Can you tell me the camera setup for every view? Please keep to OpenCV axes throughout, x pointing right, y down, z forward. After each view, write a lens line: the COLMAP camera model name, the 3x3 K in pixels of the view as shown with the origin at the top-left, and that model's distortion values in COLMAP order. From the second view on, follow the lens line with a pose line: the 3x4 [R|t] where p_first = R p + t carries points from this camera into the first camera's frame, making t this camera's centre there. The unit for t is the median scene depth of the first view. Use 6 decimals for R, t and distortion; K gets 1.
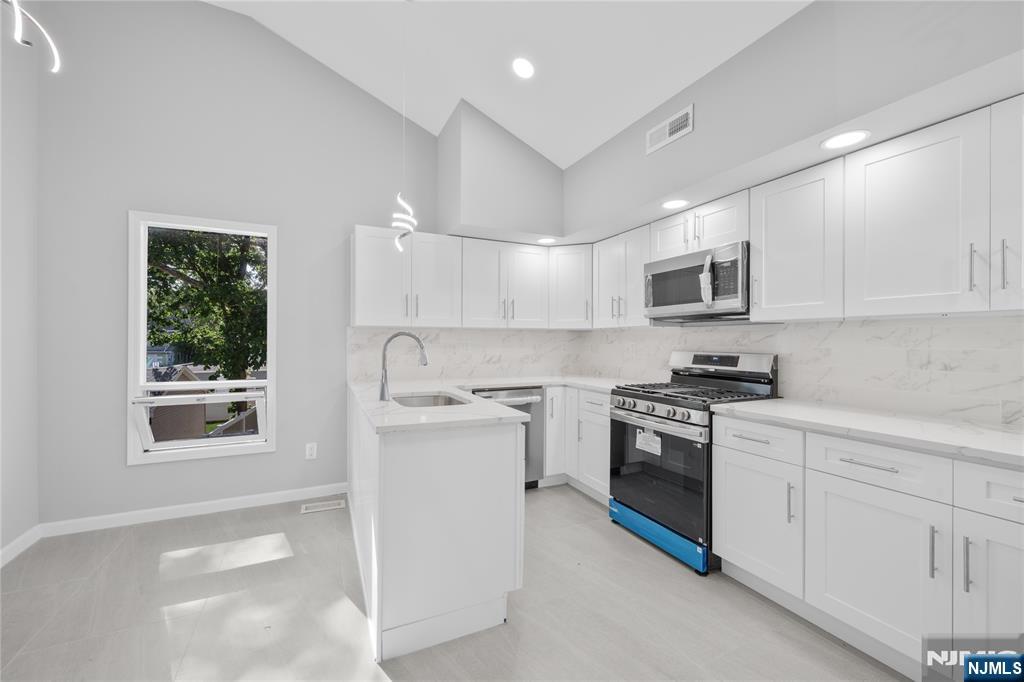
lens RADIAL K [[406.7, 0, 509.0], [0, 406.7, 339.6], [0, 0, 1]] dist [-0.000964, 0.000391]
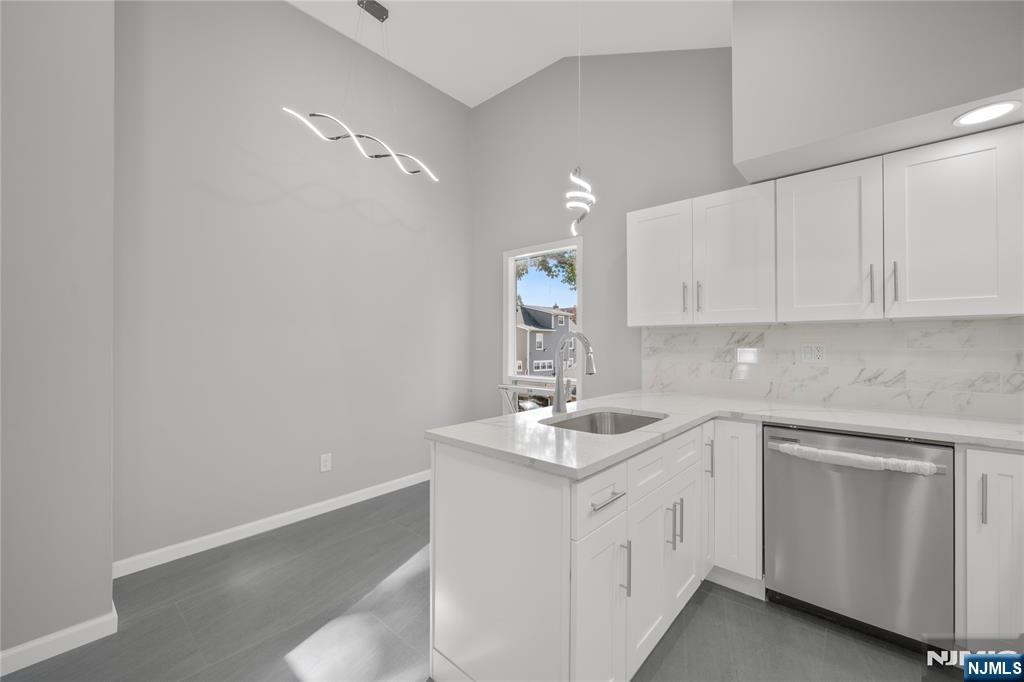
lens RADIAL K [[406.7, 0, 509.0], [0, 406.7, 339.6], [0, 0, 1]] dist [-0.000964, 0.000391]
pose [[0.371440, -0.012159, -0.928378, 0.329267], [0.003723, 0.999926, -0.011606, 0.002950], [0.928450, 0.000855, 0.371457, 0.387998]]
